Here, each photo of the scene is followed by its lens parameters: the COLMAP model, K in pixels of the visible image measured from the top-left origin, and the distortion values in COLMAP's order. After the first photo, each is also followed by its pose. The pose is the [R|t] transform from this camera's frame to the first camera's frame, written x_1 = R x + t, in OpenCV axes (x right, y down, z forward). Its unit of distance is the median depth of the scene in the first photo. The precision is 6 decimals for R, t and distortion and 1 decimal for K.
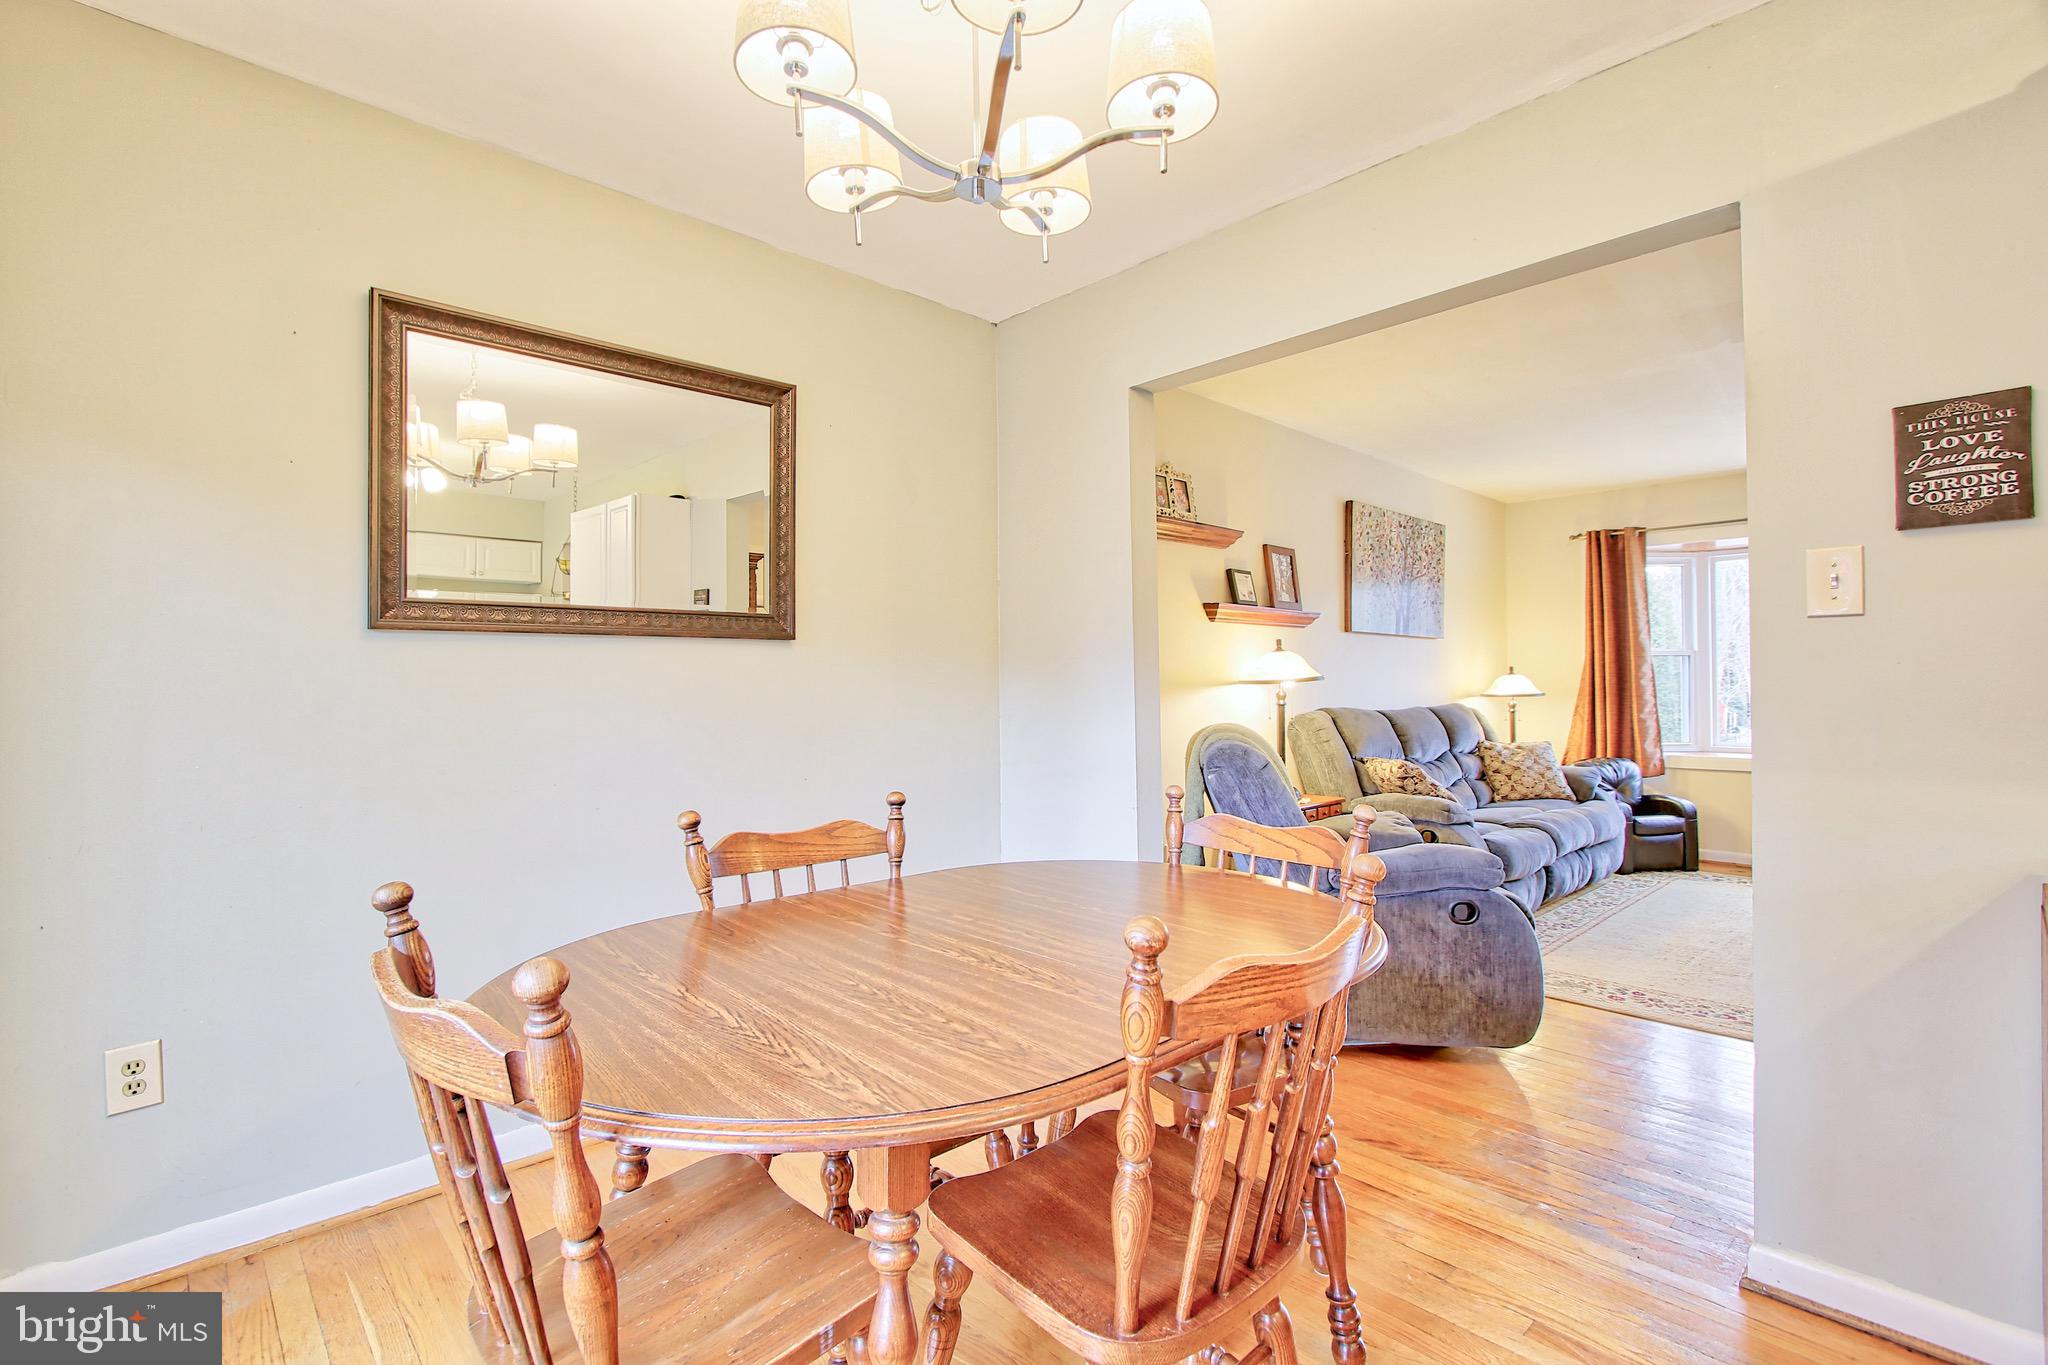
lens RADIAL K [[937.4, 0, 1002.2], [0, 937.4, 677.9], [0, 0, 1]] dist [-0.015826, 0.000632]
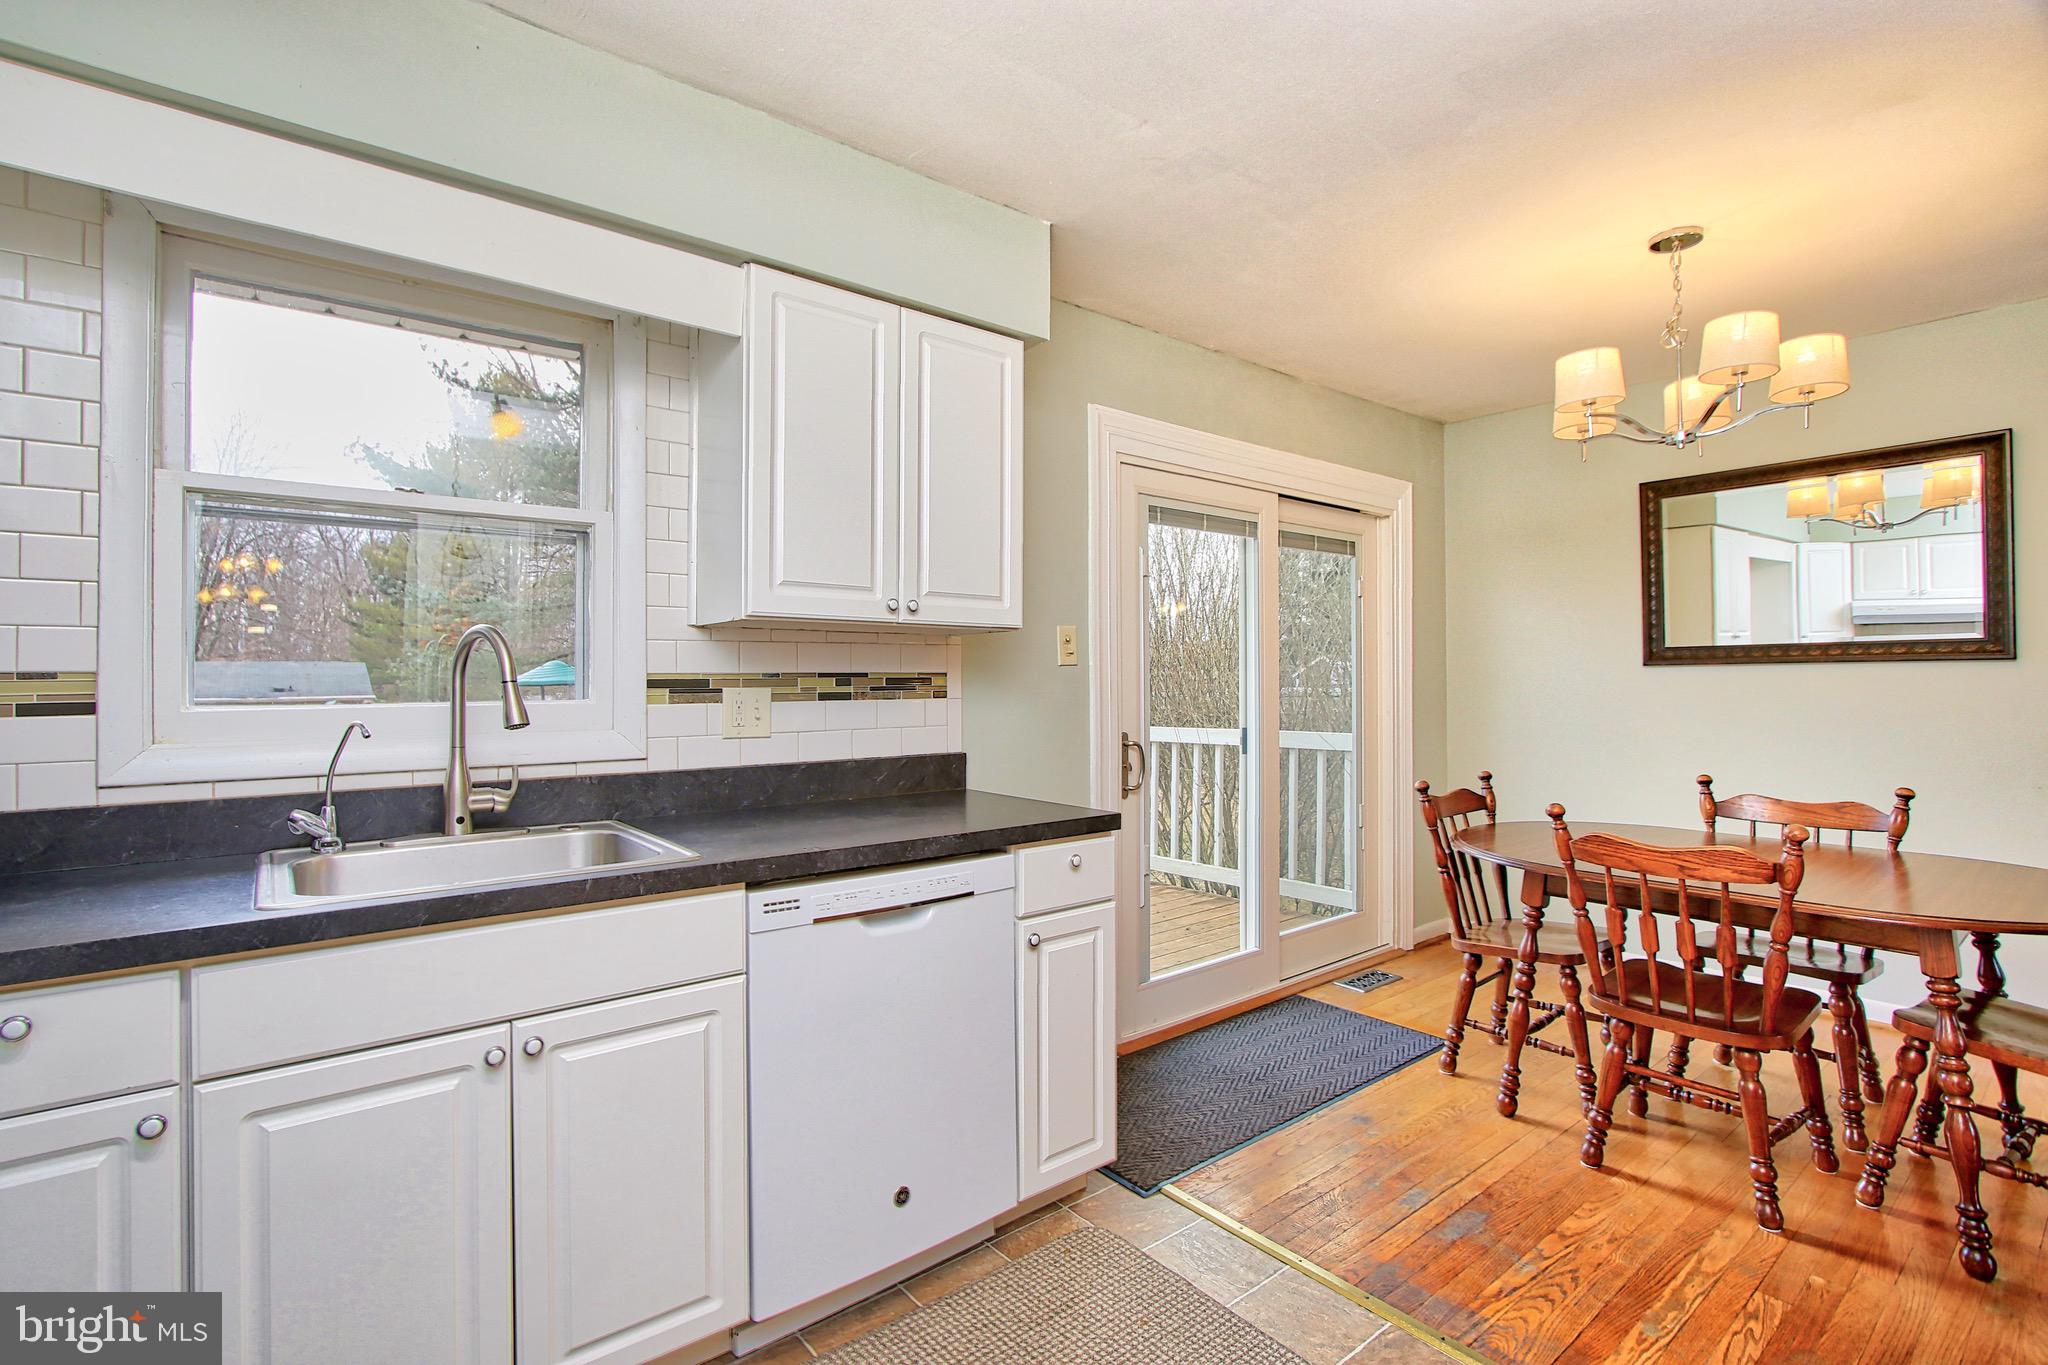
lens RADIAL K [[937.4, 0, 1002.2], [0, 937.4, 677.9], [0, 0, 1]] dist [-0.015826, 0.000632]
pose [[-0.079387, 0.004489, -0.996834, 0.958105], [0.015460, 0.999875, 0.003271, -0.039843], [0.996724, -0.015152, -0.079447, -0.101490]]
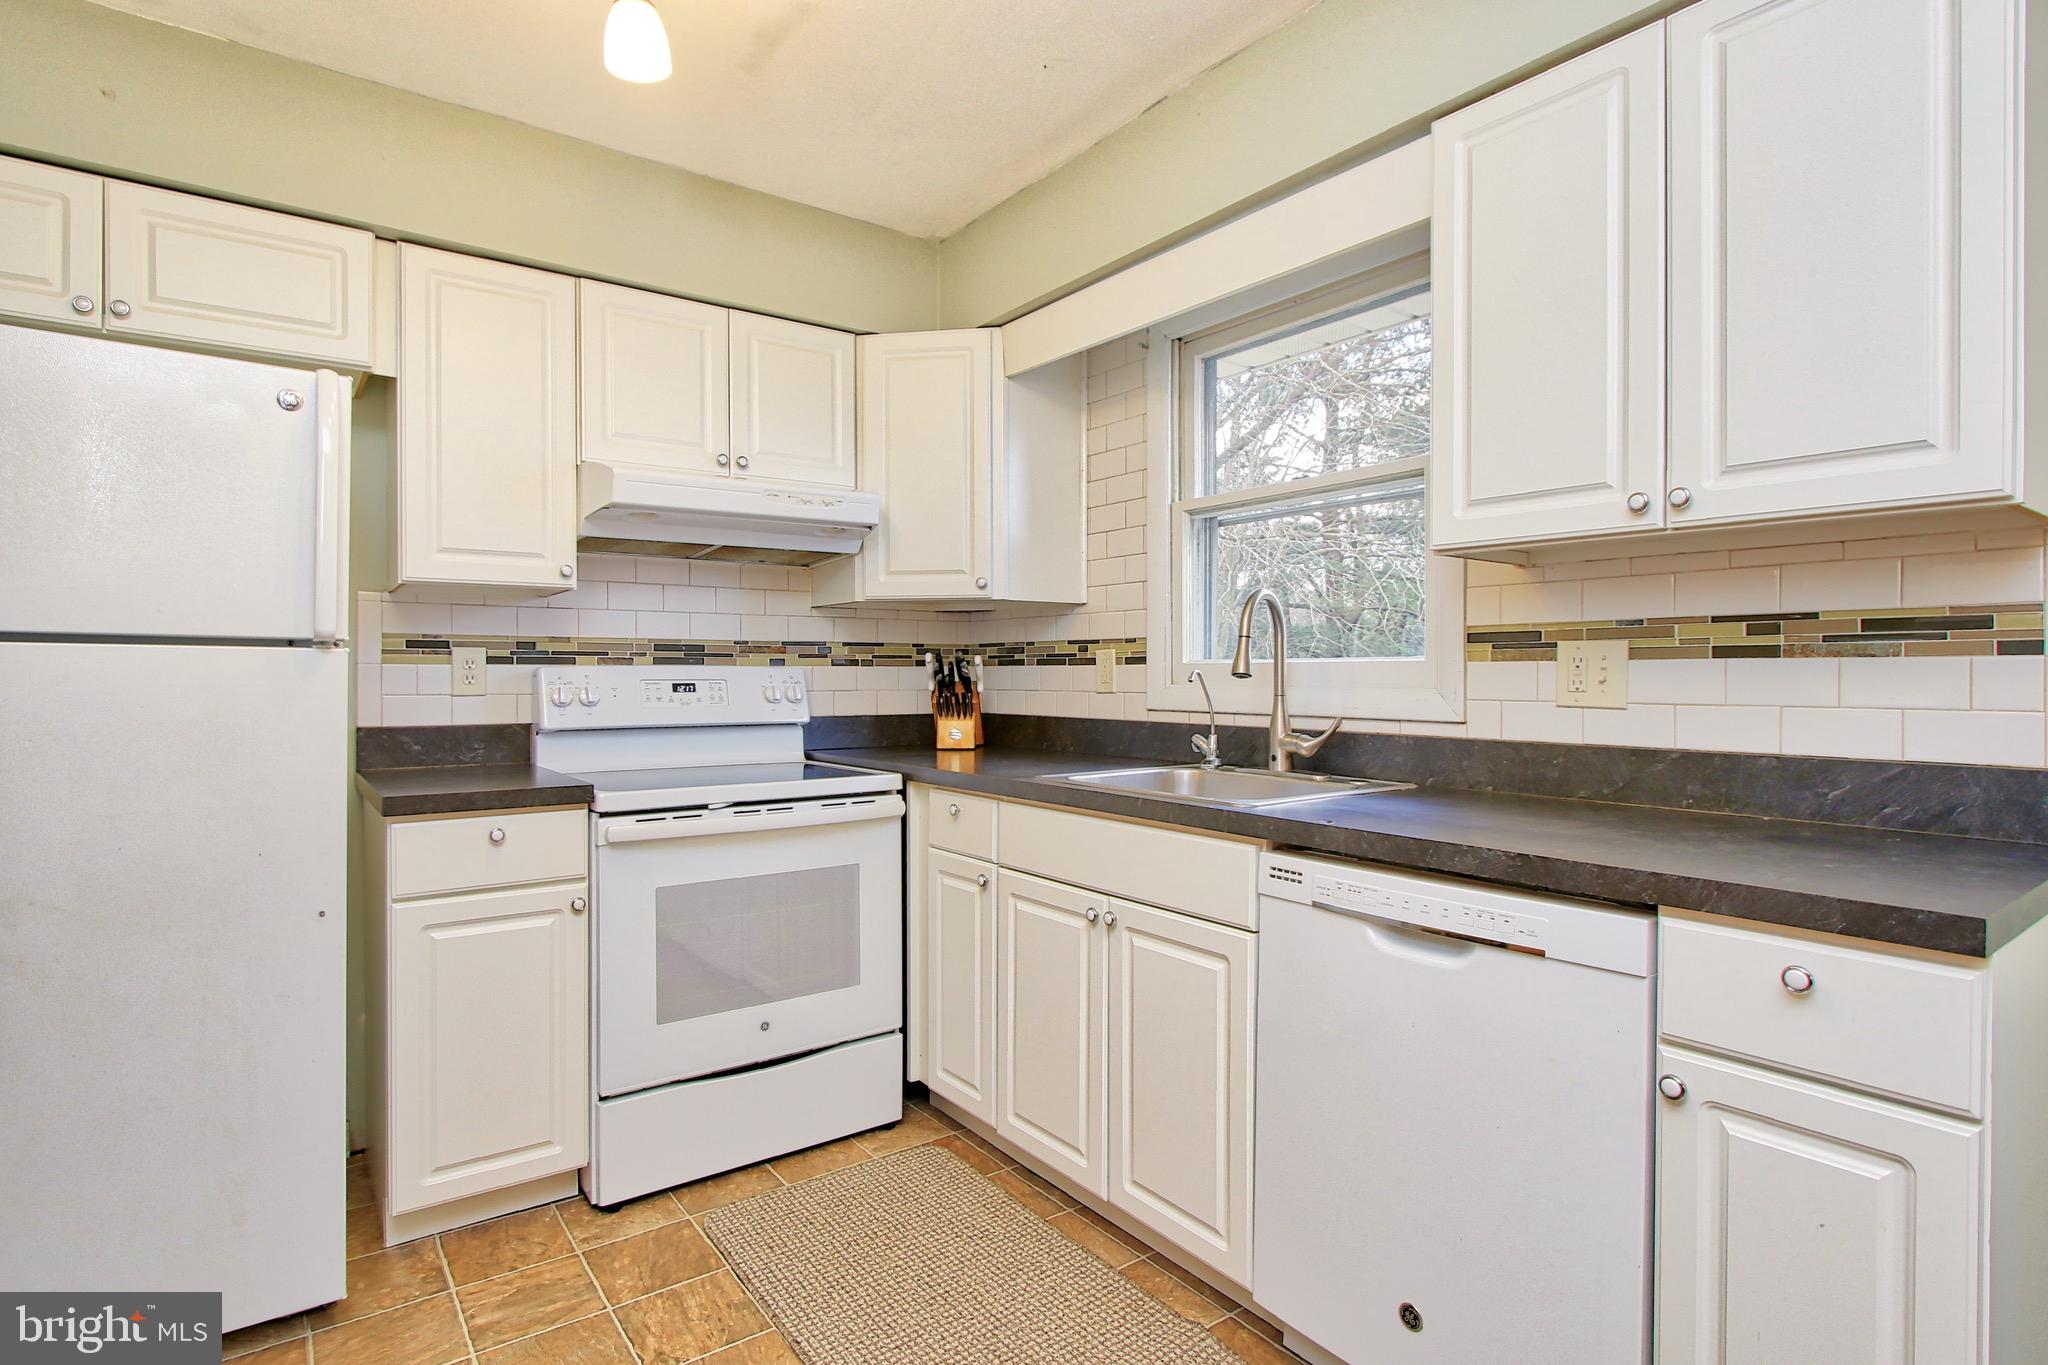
lens RADIAL K [[1025.9, 0, 997.7], [0, 1025.9, 678.0], [0, 0, 1]] dist [-0.016524, 0.000434]
pose [[-0.992395, 0.005308, 0.122979, 0.452997], [0.004550, 0.999969, -0.006446, -0.004387], [-0.123009, -0.005837, -0.992388, 0.330106]]
